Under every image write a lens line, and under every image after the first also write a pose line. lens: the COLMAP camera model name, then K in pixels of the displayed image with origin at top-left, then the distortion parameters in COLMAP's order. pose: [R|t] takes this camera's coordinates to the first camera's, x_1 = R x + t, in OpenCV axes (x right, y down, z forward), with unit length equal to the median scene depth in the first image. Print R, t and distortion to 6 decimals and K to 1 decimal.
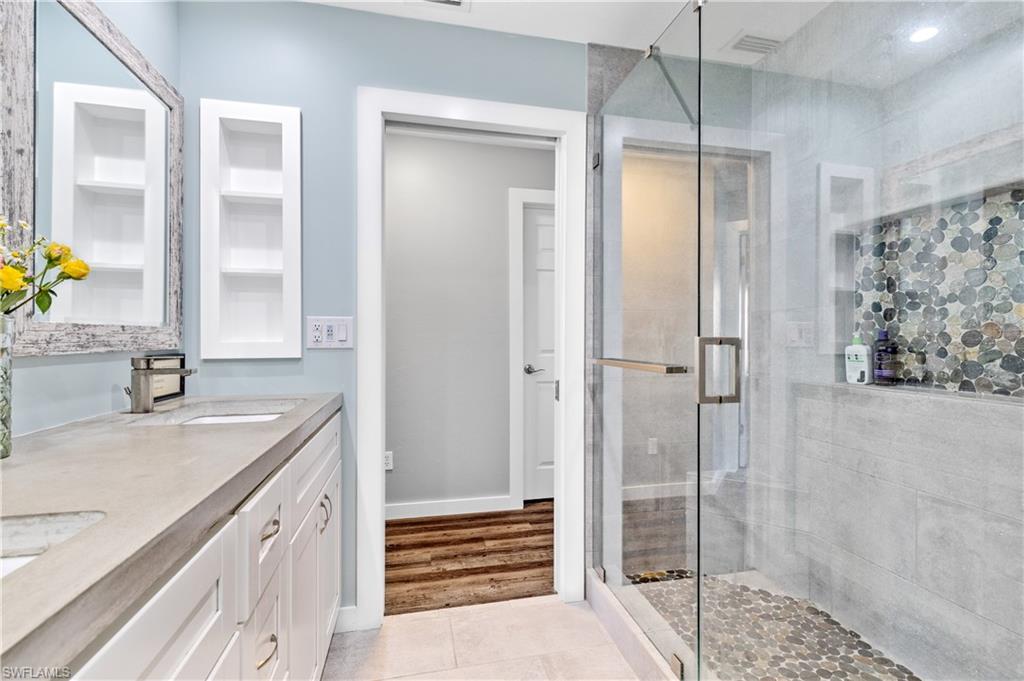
lens RADIAL K [[459.4, 0, 508.5], [0, 459.4, 336.3], [0, 0, 1]] dist [0.001934, 0.000213]
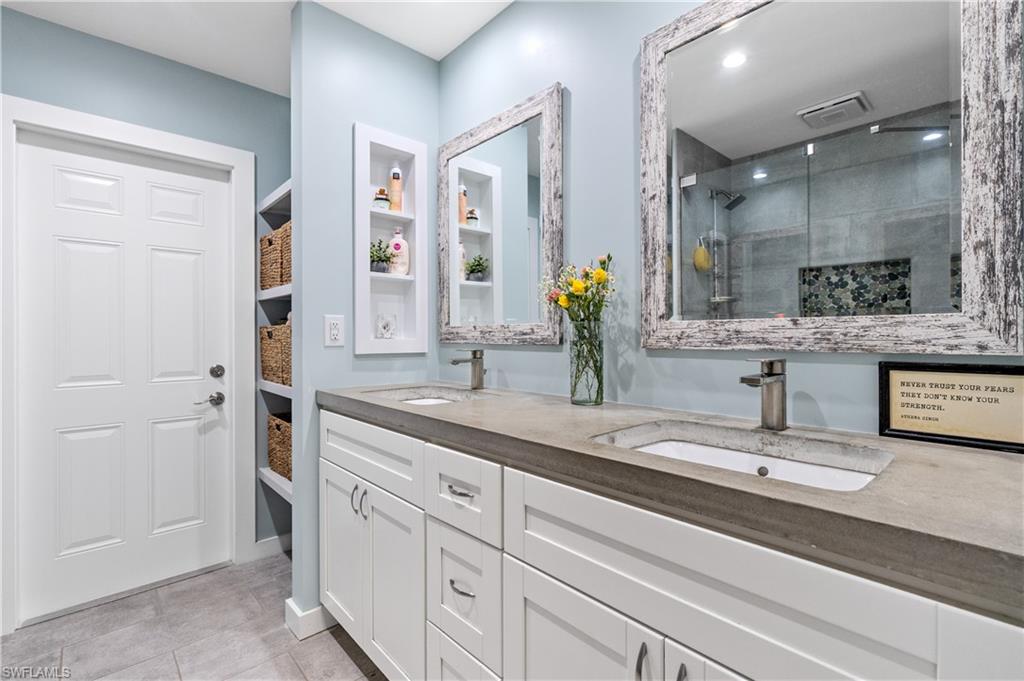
lens RADIAL K [[459.4, 0, 508.5], [0, 459.4, 336.3], [0, 0, 1]] dist [0.001934, 0.000213]
pose [[-0.864241, 0.003432, -0.503067, -0.007677], [0.005305, 0.999983, -0.002291, 0.008447], [0.503051, -0.004648, -0.864244, 1.788426]]
